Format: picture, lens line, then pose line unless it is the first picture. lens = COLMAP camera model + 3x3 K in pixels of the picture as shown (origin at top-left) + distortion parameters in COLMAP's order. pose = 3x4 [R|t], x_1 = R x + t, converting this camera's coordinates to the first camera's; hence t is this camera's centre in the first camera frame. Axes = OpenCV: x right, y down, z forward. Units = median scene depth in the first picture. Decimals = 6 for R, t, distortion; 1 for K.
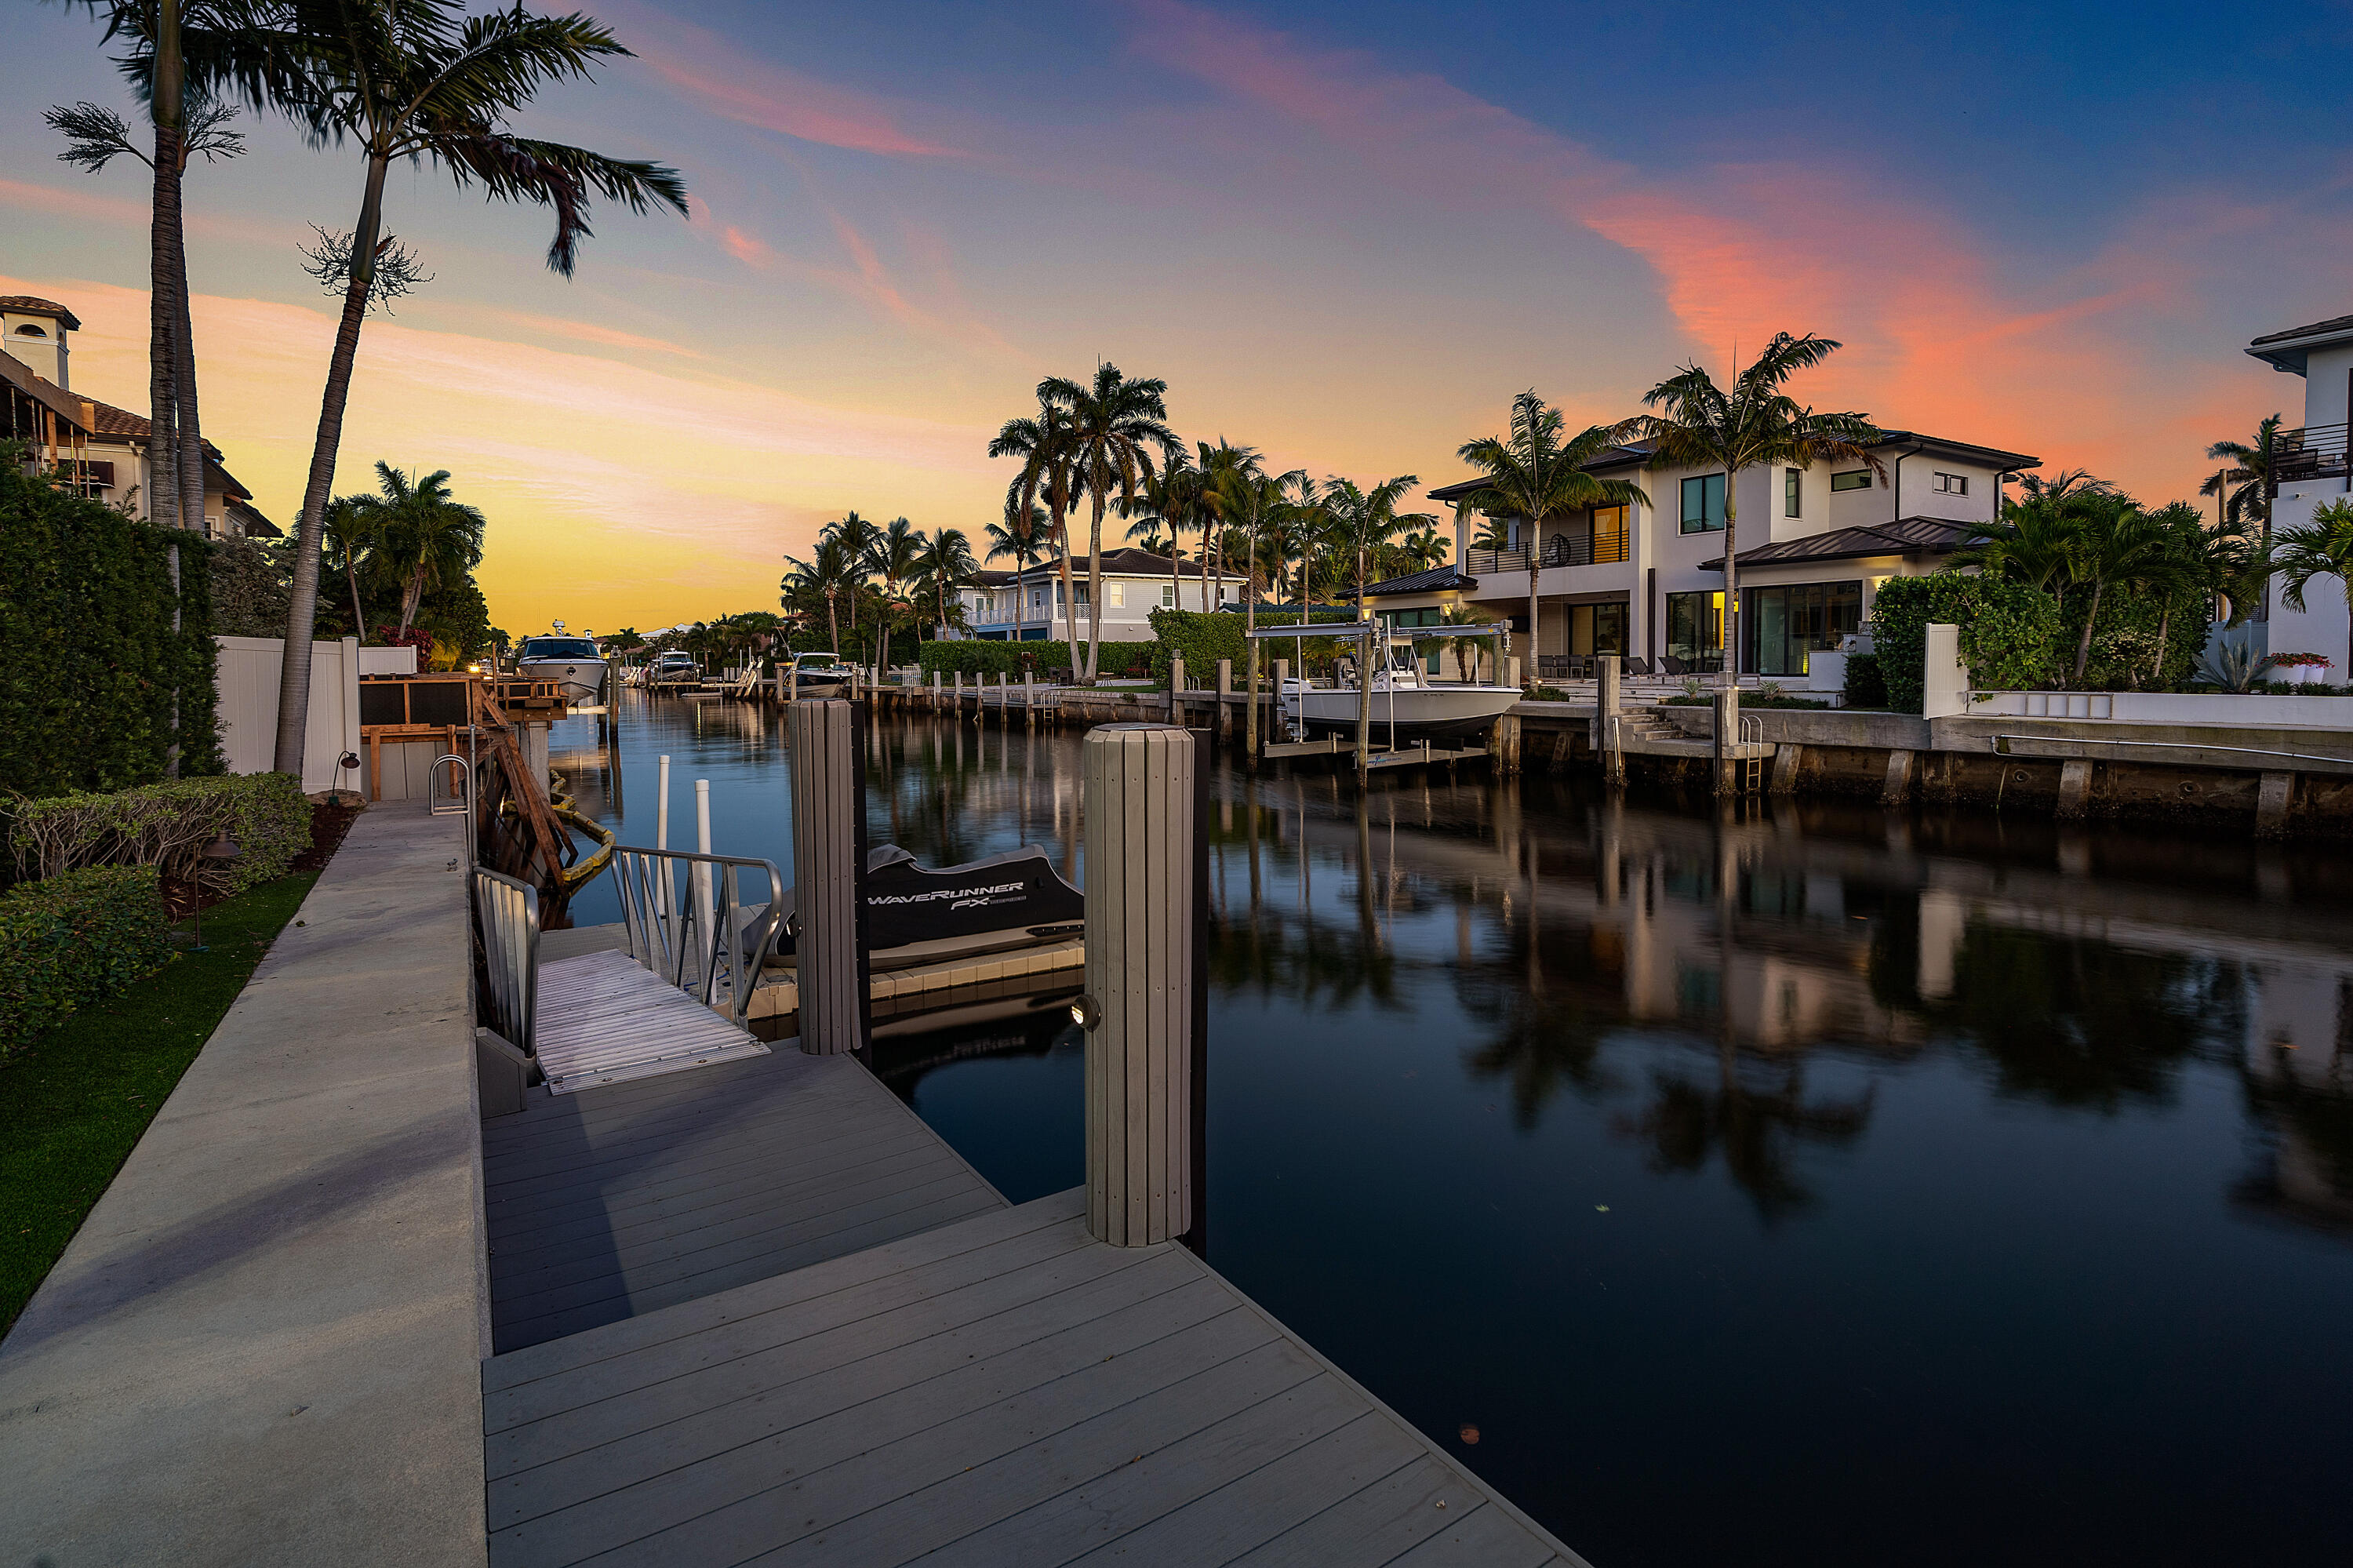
lens RADIAL K [[1082.7, 0, 1169.5], [0, 1082.7, 706.7], [0, 0, 1]] dist [0.015006, 0.000196]
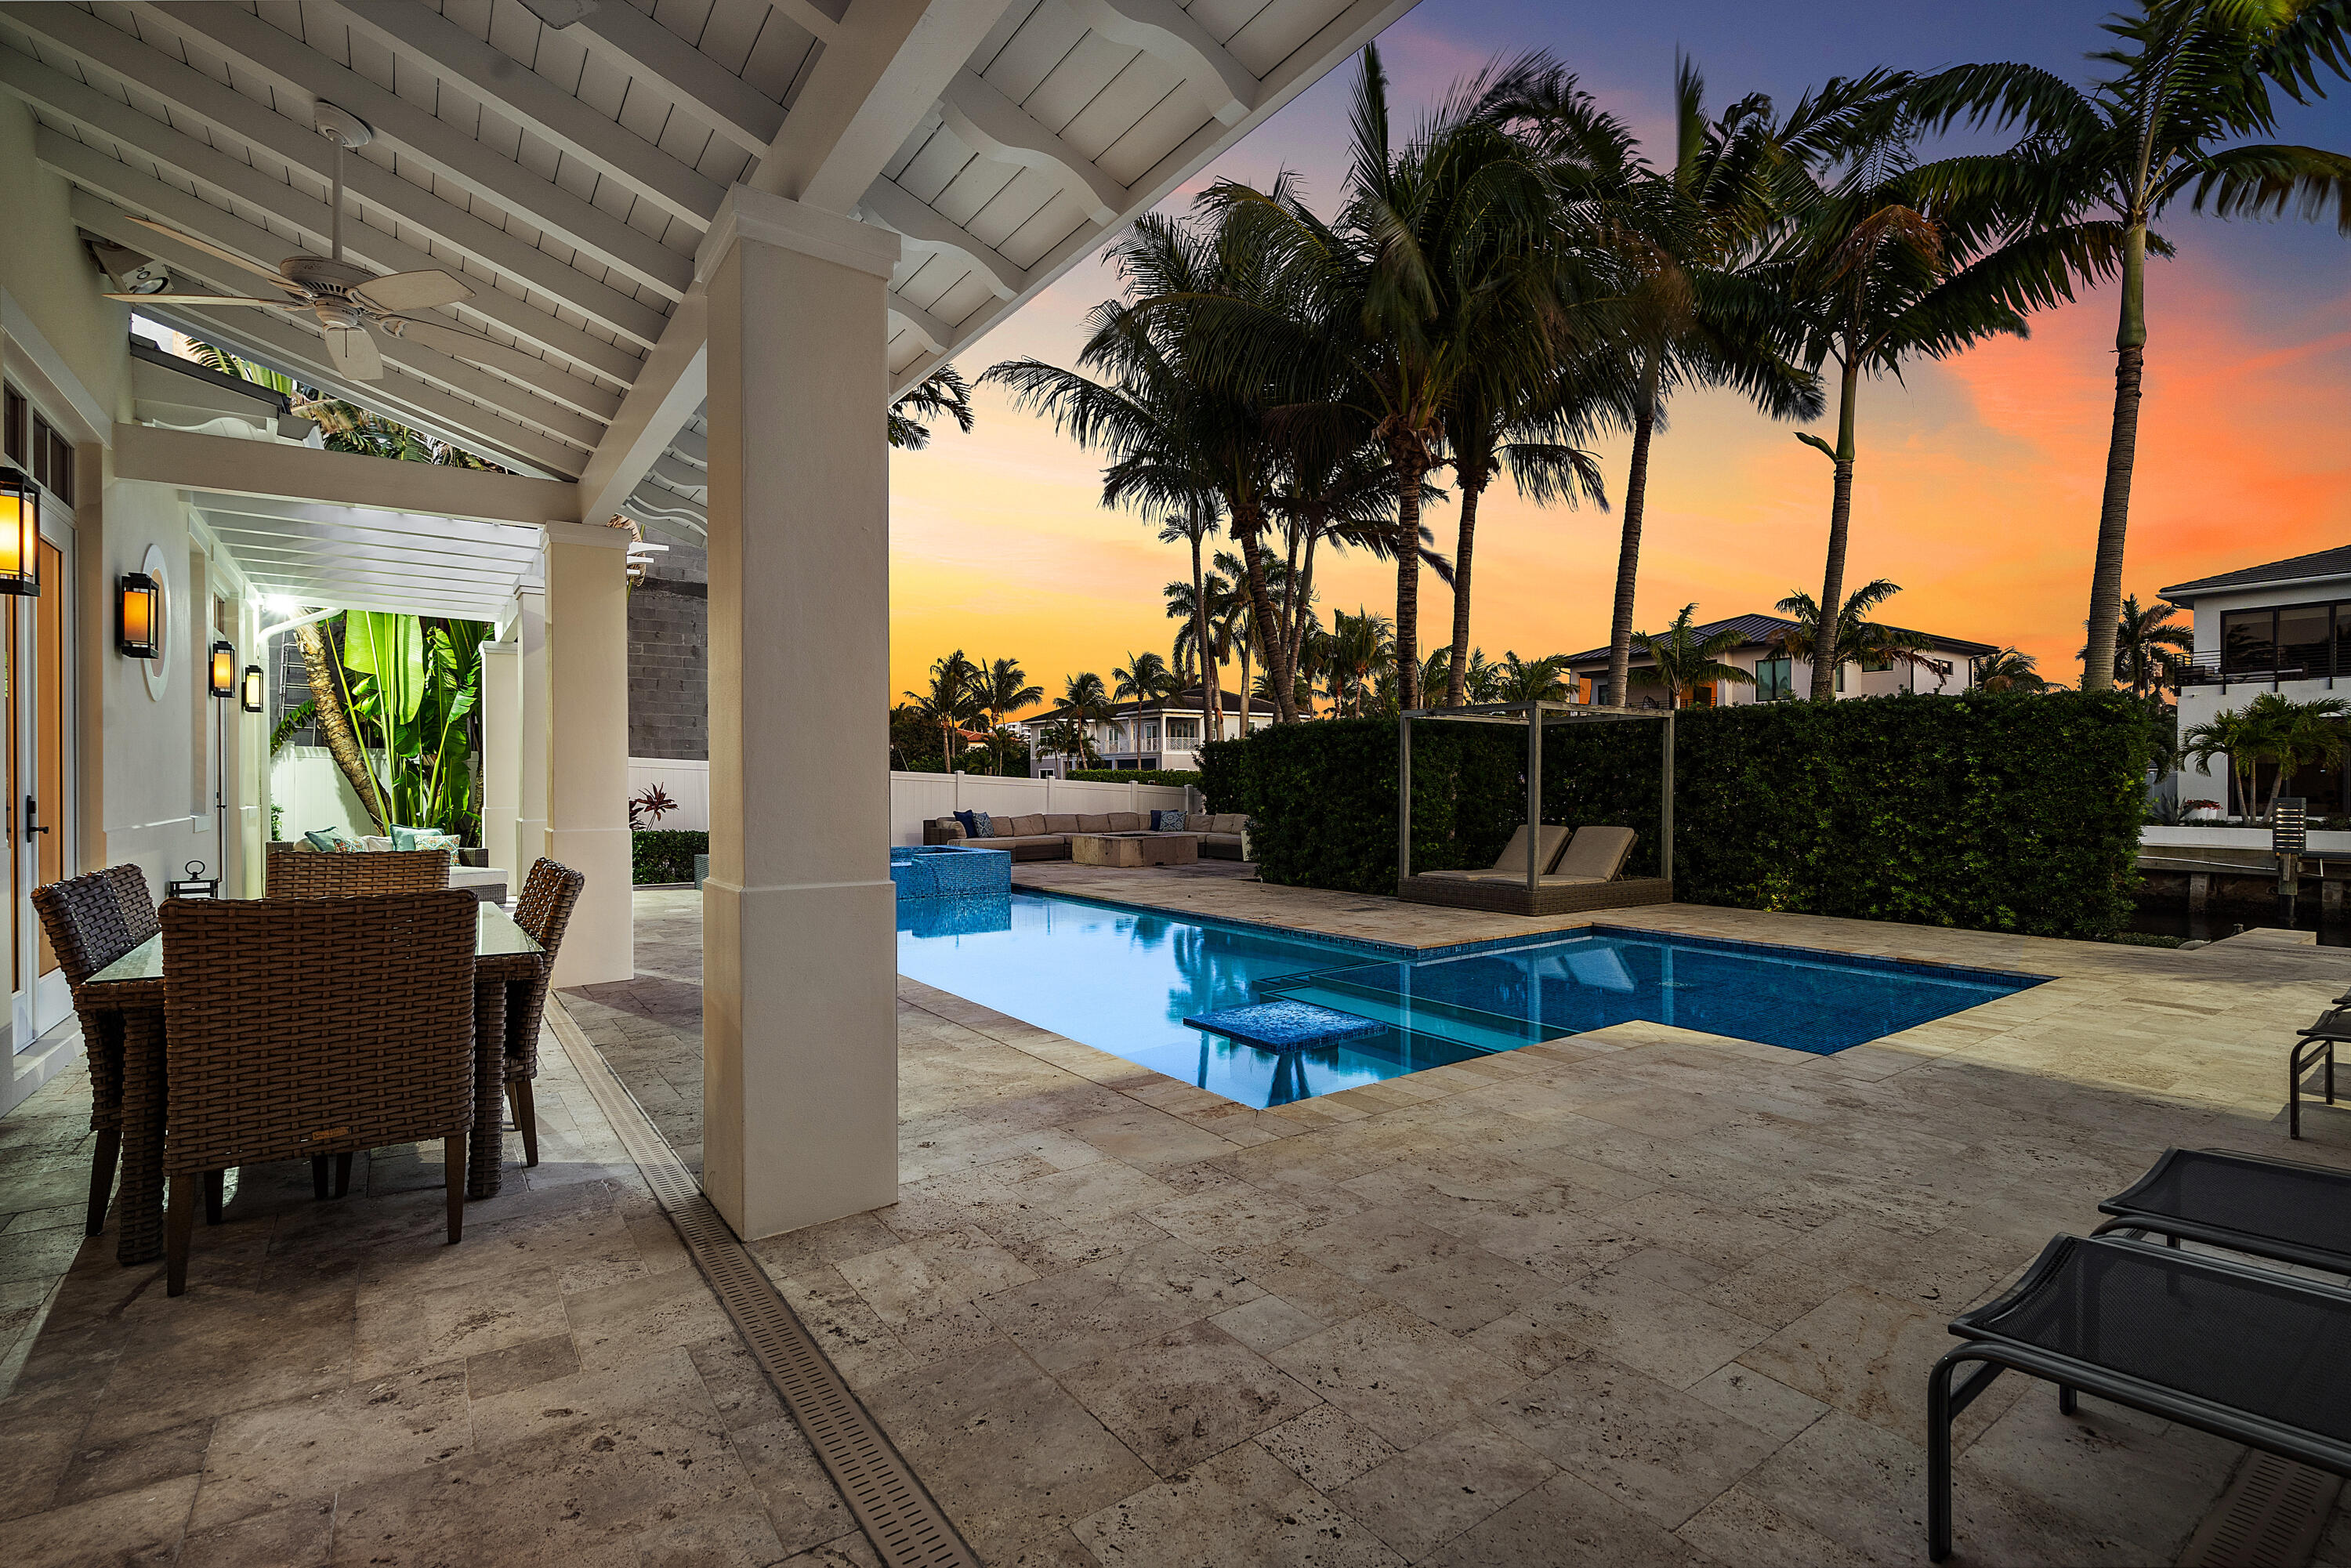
lens RADIAL K [[1083.4, 0, 1175.5], [0, 1083.4, 784.0], [0, 0, 1]] dist [-0.000986, 0.001431]
pose [[0.997615, 0.009730, 0.068328, -0.225549], [-0.006976, 0.999158, -0.040439, 0.000506], [-0.068664, 0.039866, 0.996843, -0.184198]]
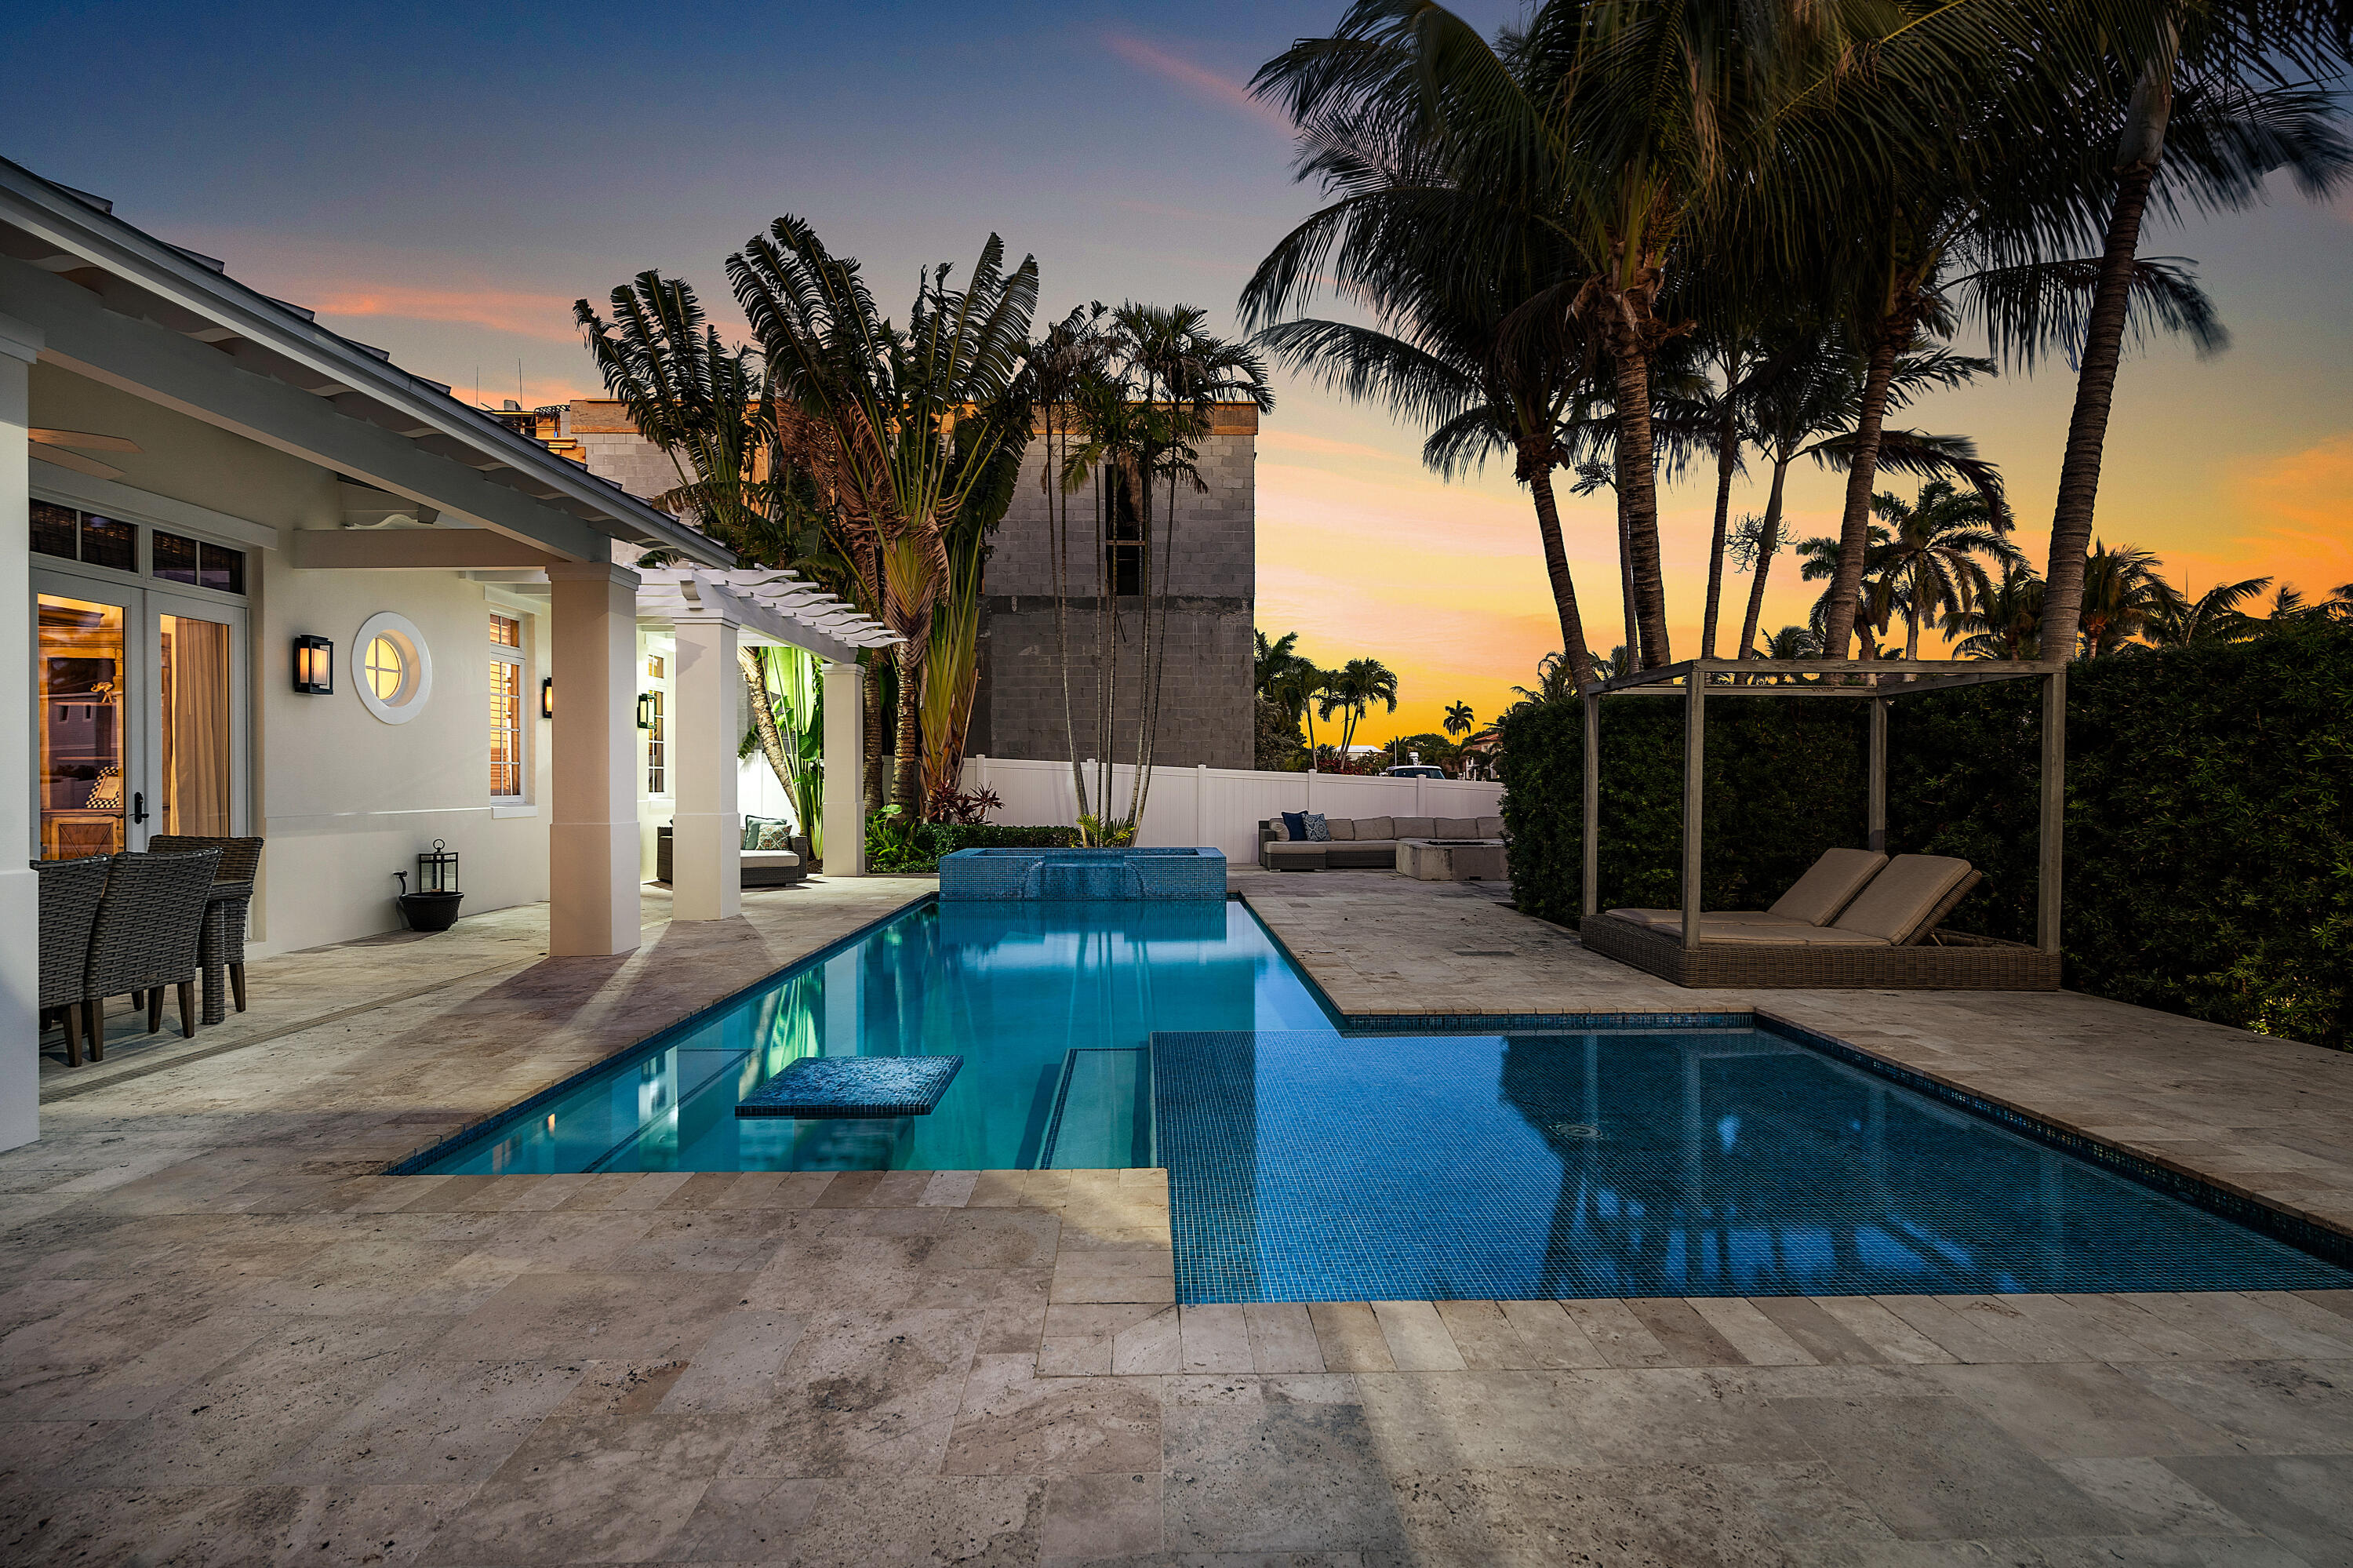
lens RADIAL K [[1084.4, 0, 1176.5], [0, 1084.4, 784.0], [0, 0, 1]] dist [-0.000986, 0.001431]
pose [[0.857731, 0.012362, -0.513950, -0.129143], [-0.030439, 0.999178, -0.026767, -0.003072], [0.513197, 0.038603, 0.857402, -0.133082]]
